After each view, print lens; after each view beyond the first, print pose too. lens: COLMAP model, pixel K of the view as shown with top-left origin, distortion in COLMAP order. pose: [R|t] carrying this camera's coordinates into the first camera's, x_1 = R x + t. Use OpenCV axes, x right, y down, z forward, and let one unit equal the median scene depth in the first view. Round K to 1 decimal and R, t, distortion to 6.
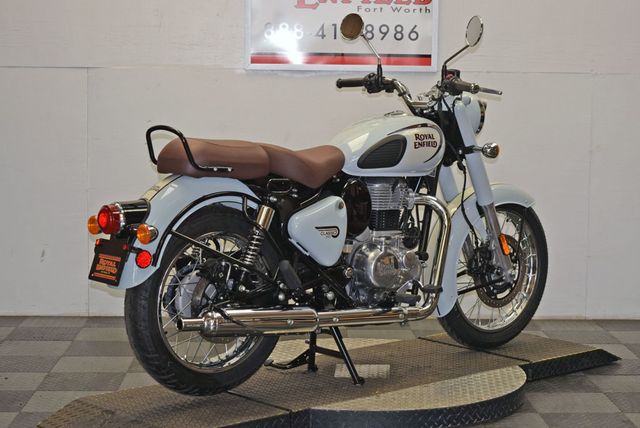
lens RADIAL K [[1409.8, 0, 320.0], [0, 1409.8, 214.0], [0, 0, 1]] dist [-0.009323, 0.021155]
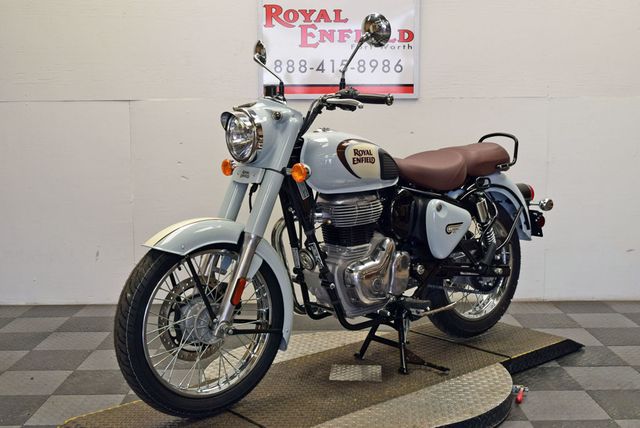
lens RADIAL K [[799.8, 0, 320.0], [0, 799.8, 214.0], [0, 0, 1]] dist [0.009118, -0.017241]
pose [[0.999477, -0.015513, -0.028379, 0.017092], [0.015986, 0.999736, 0.016526, -0.015005], [0.028115, -0.016971, 0.999461, 0.316328]]
